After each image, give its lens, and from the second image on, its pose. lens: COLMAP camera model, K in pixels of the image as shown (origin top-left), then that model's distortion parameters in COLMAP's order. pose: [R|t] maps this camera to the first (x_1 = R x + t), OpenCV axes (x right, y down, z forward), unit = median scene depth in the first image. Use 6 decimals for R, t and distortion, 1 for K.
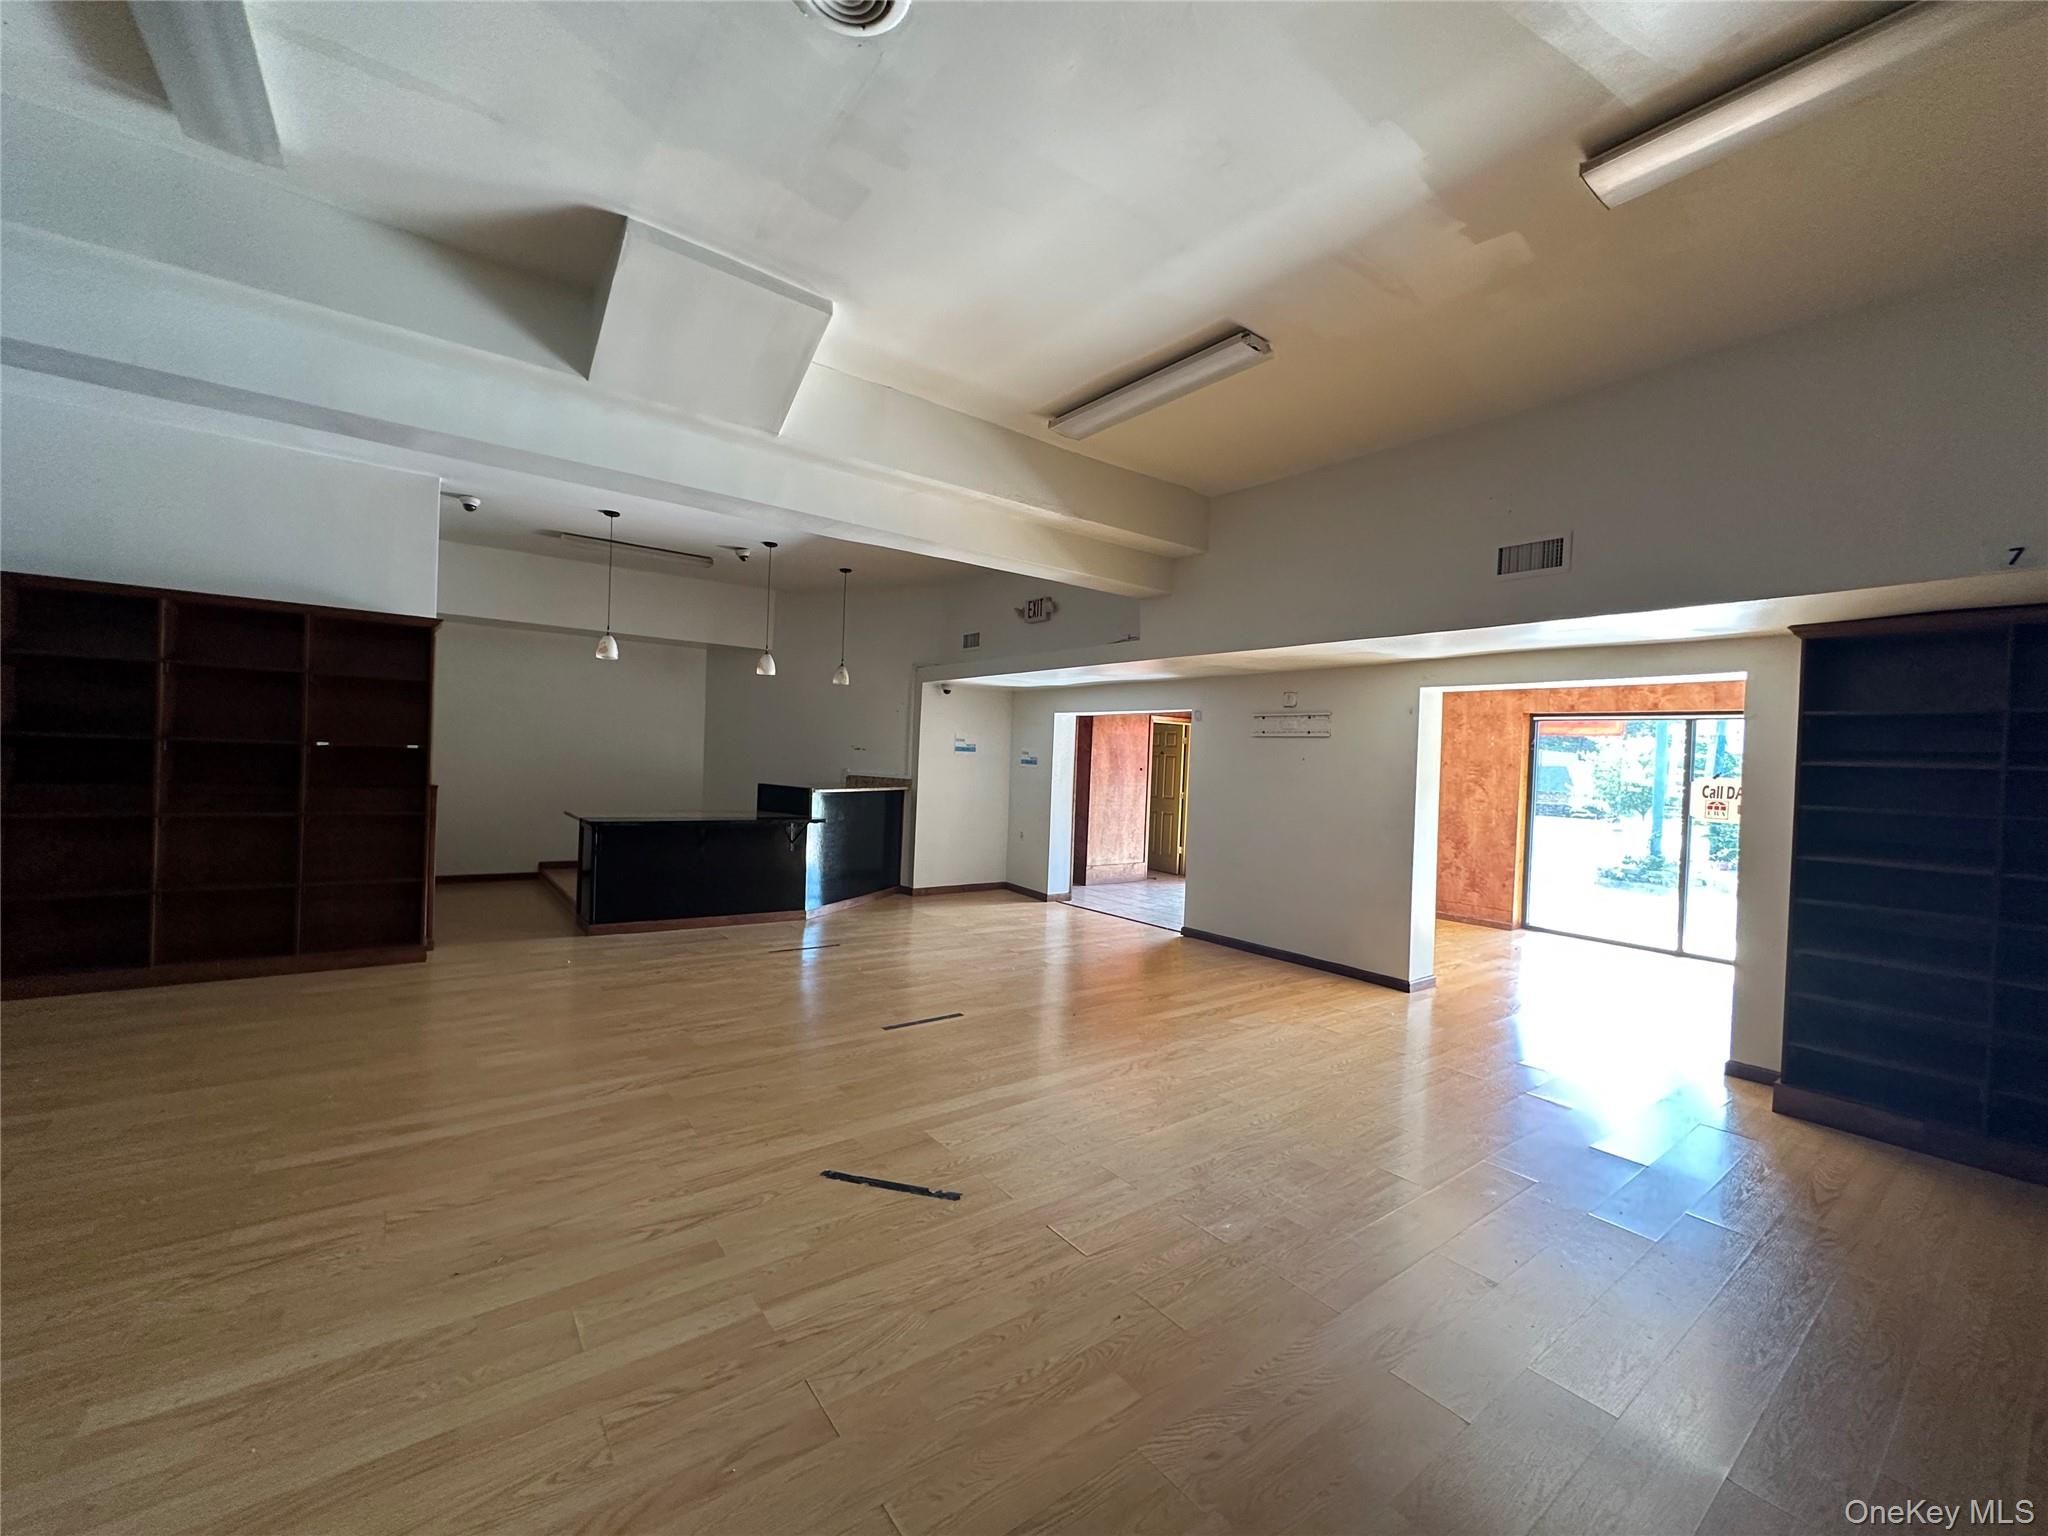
lens RADIAL K [[817.3, 0, 1023.7], [0, 817.3, 763.9], [0, 0, 1]] dist [-0.002628, 0.000709]
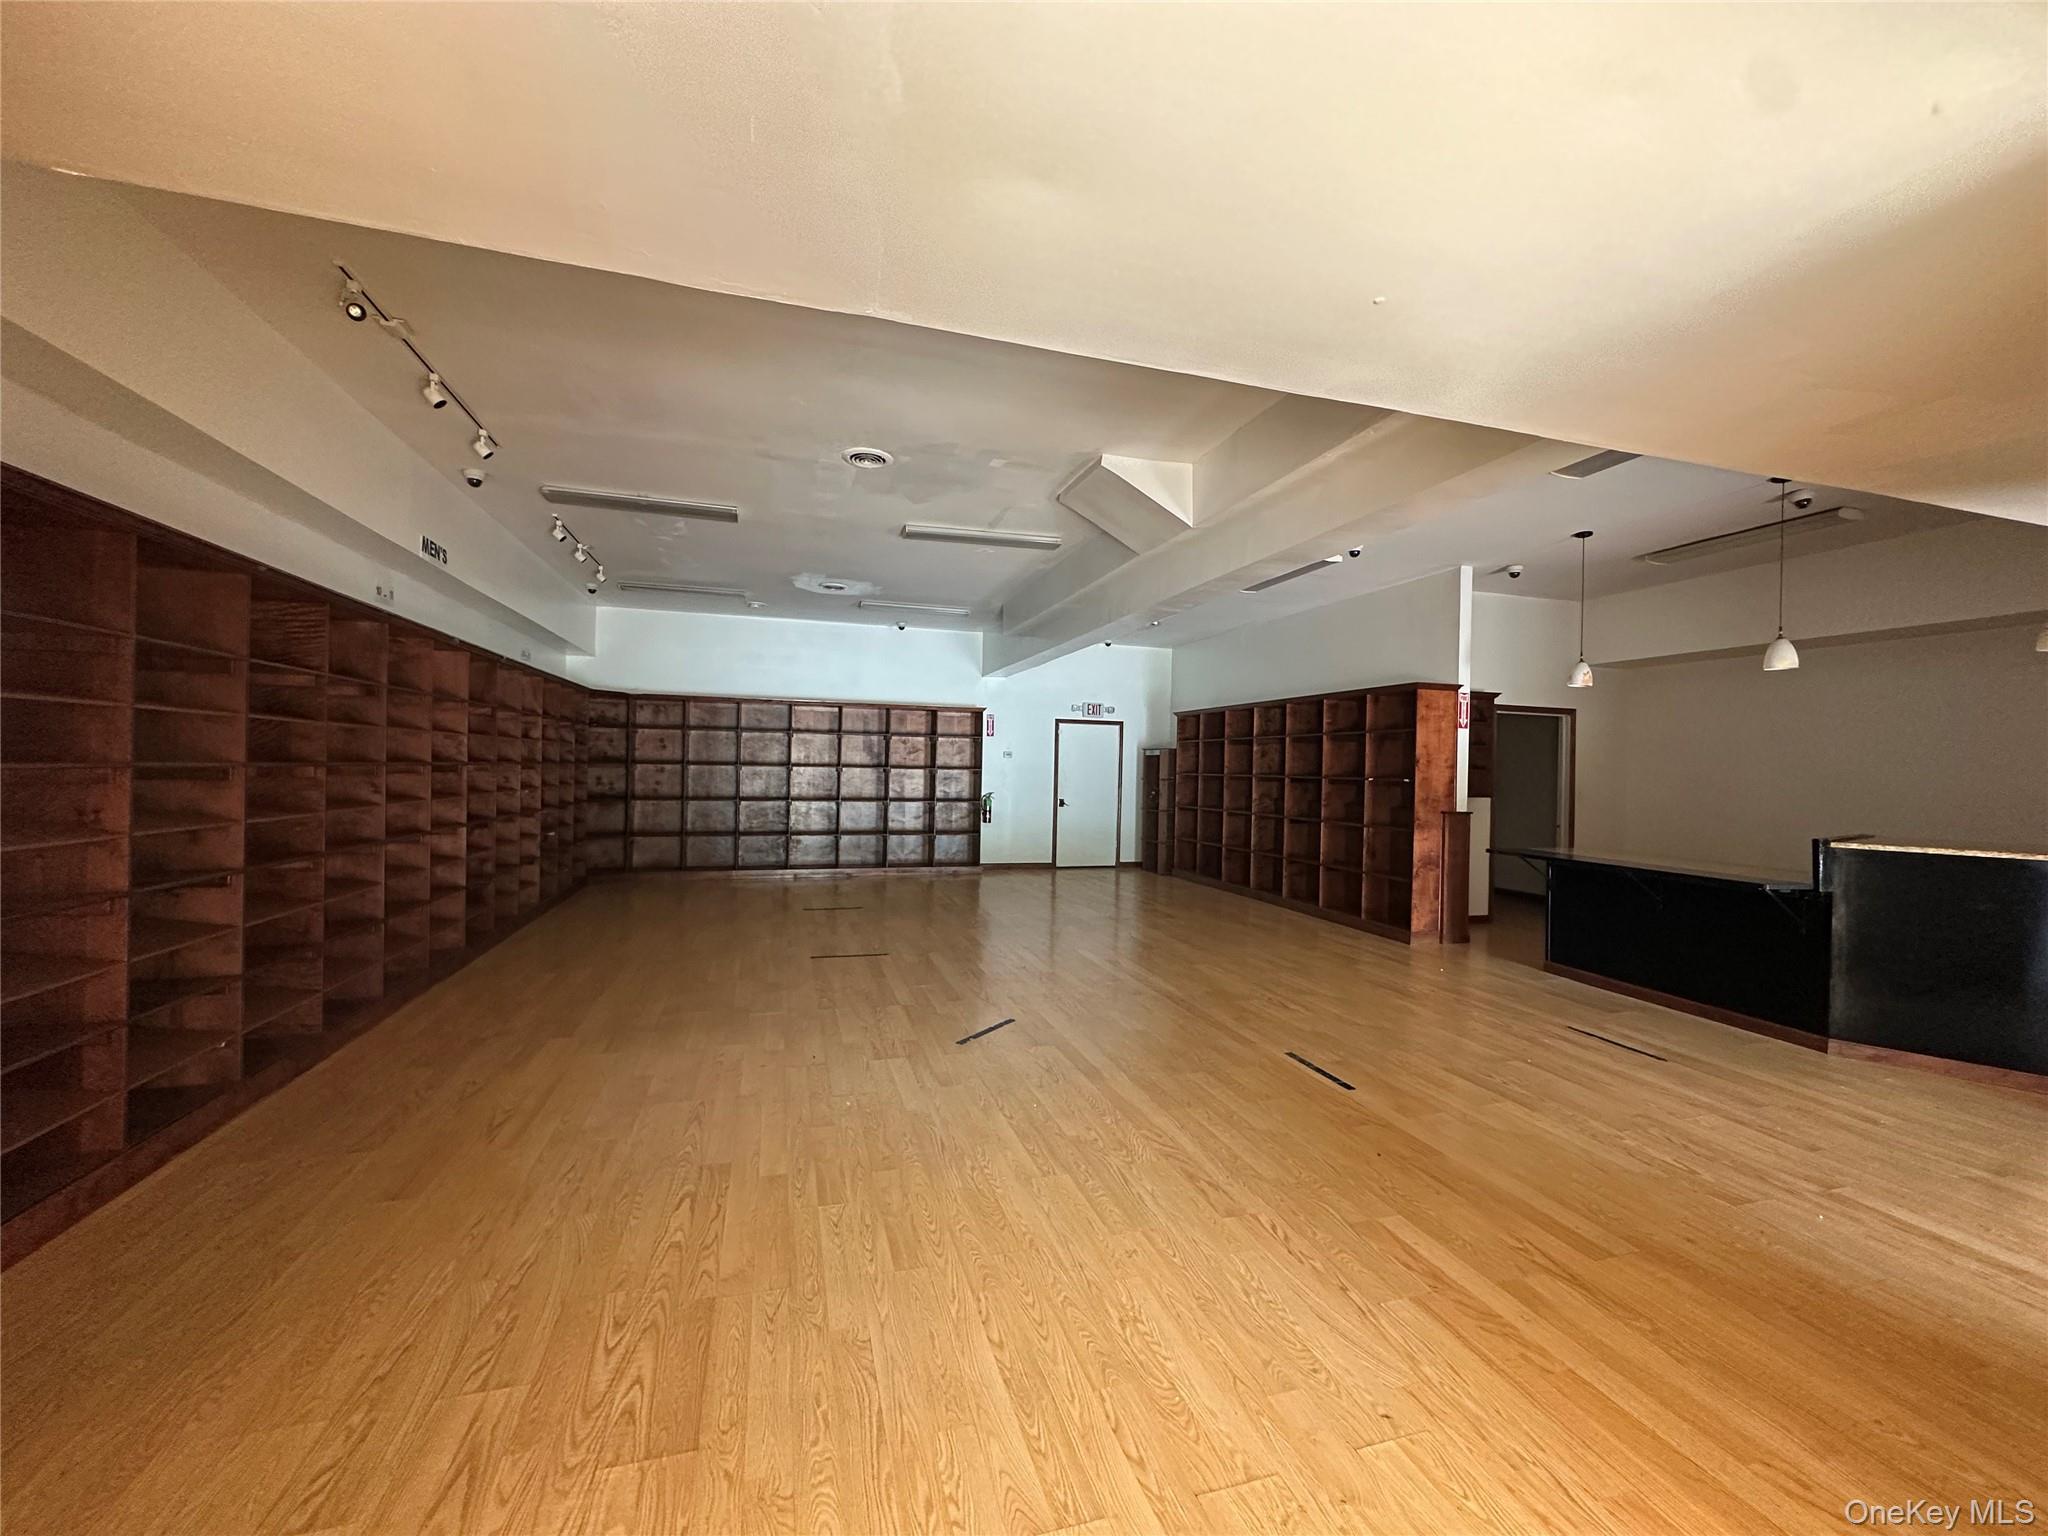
lens RADIAL K [[817.3, 0, 1022.1], [0, 817.3, 766.7], [0, 0, 1]] dist [-0.002628, 0.000709]
pose [[-0.348302, -0.046683, -0.936219, 0.695945], [-0.040579, 0.998574, -0.034696, 0.026813], [0.936504, 0.025906, -0.349700, 0.840437]]
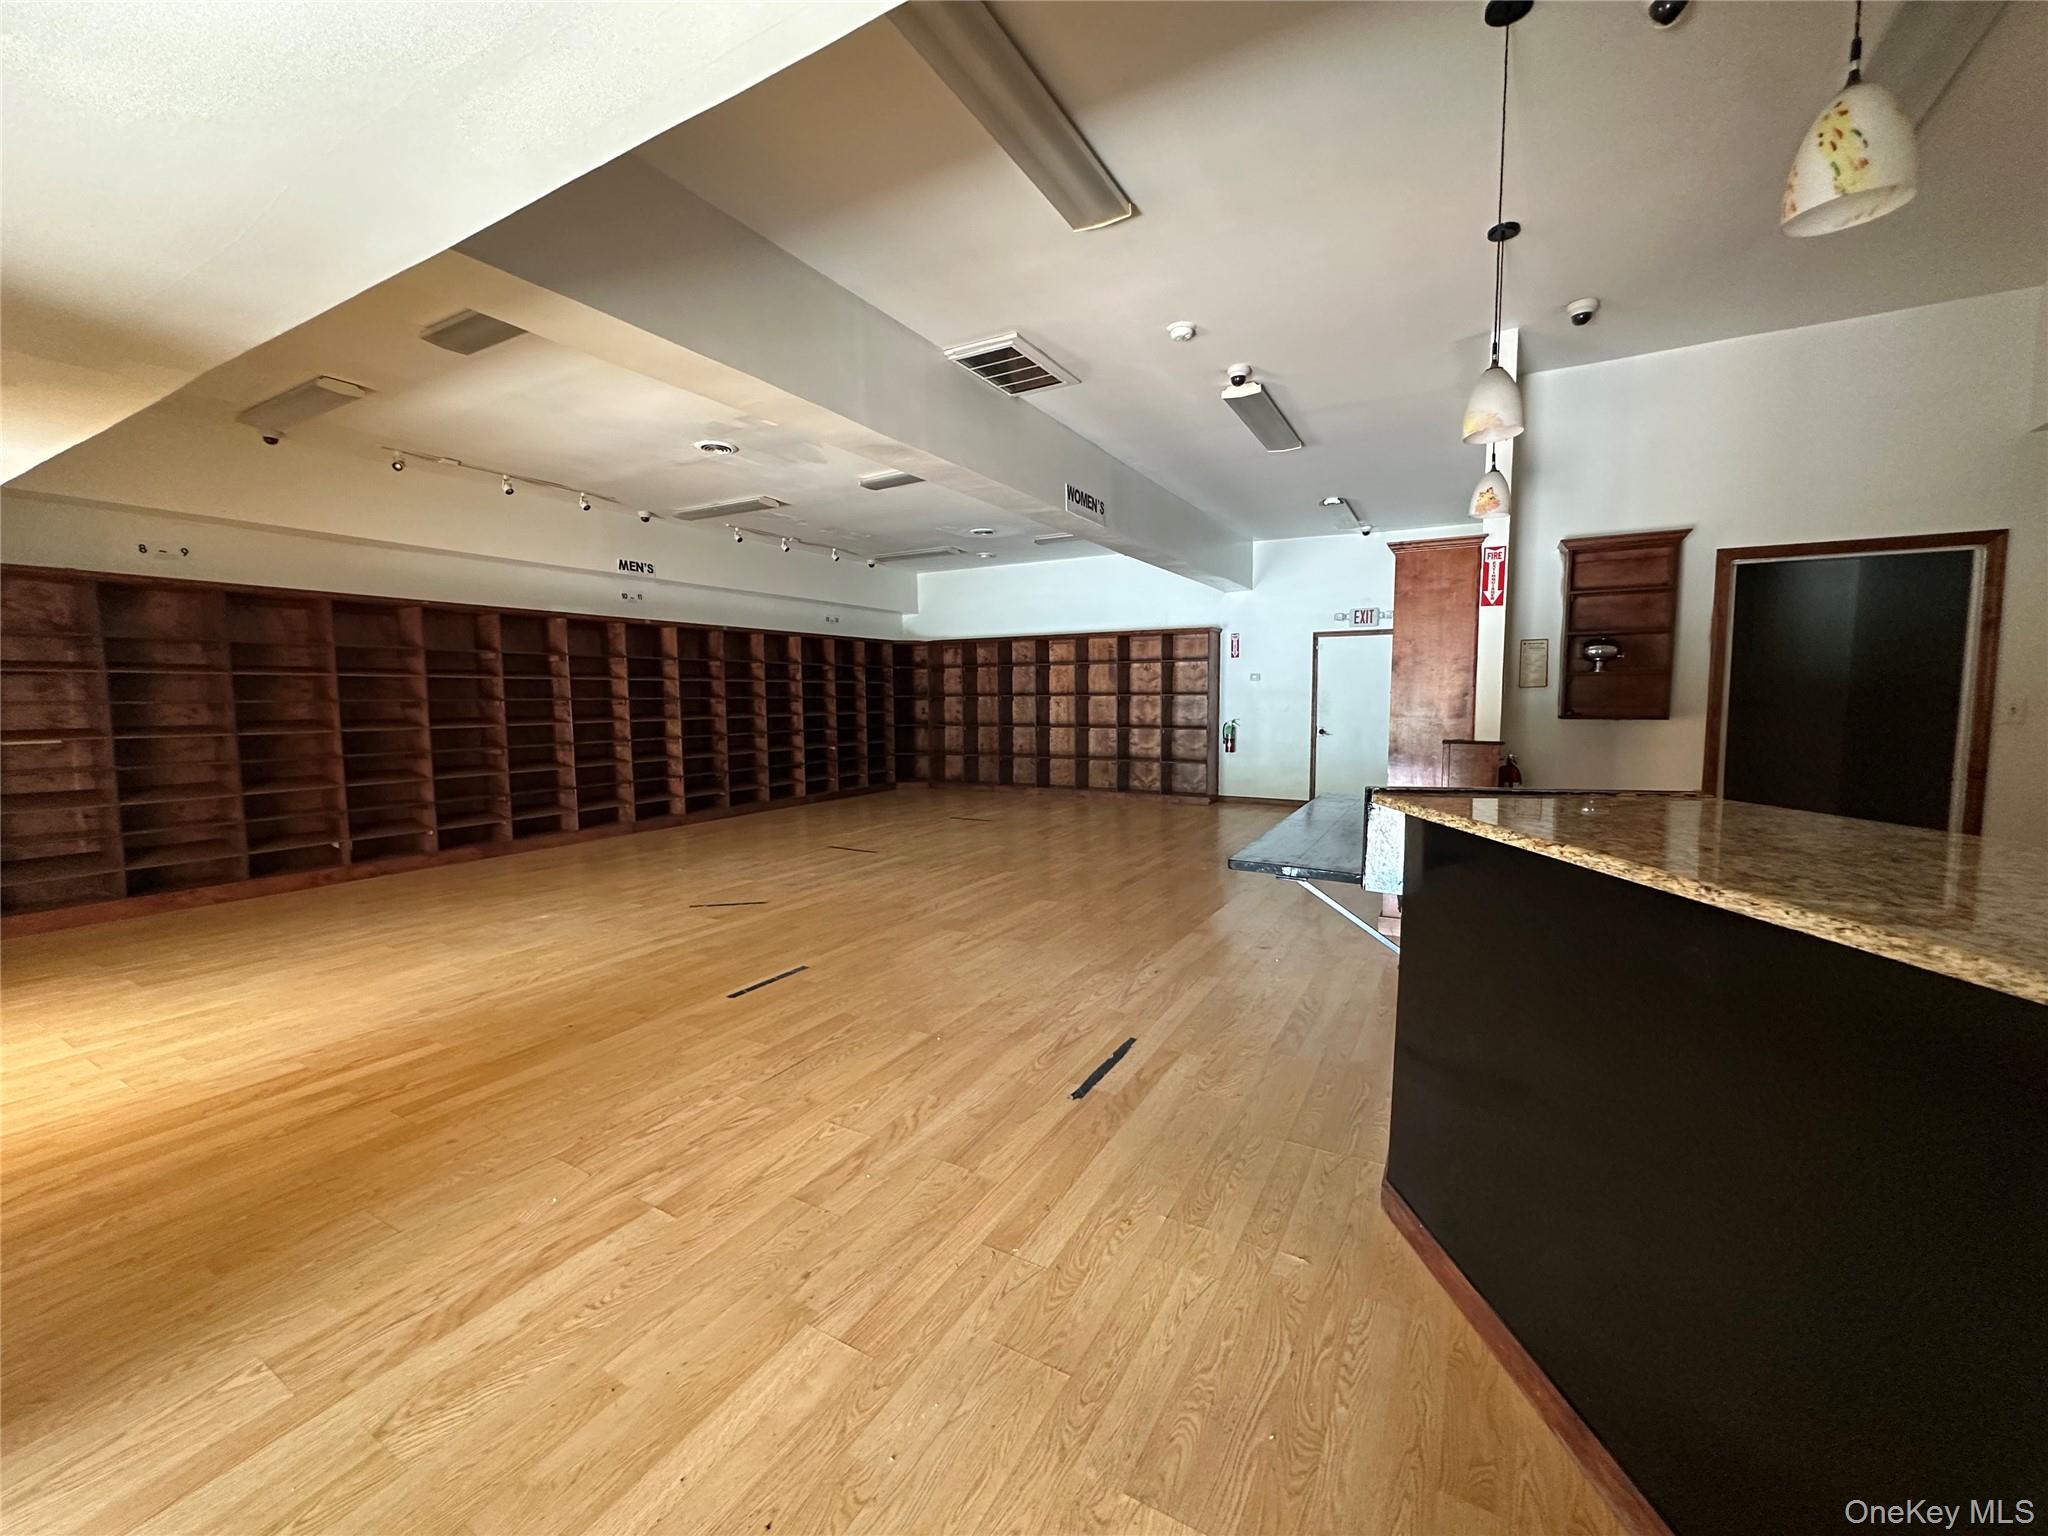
lens RADIAL K [[817.3, 0, 1022.5], [0, 817.3, 766.7], [0, 0, 1]] dist [-0.002628, 0.000709]
pose [[-0.920178, 0.000097, -0.391499, -0.022306], [-0.032819, 0.996461, 0.077384, 0.002834], [0.390121, 0.084055, -0.916919, 1.601357]]
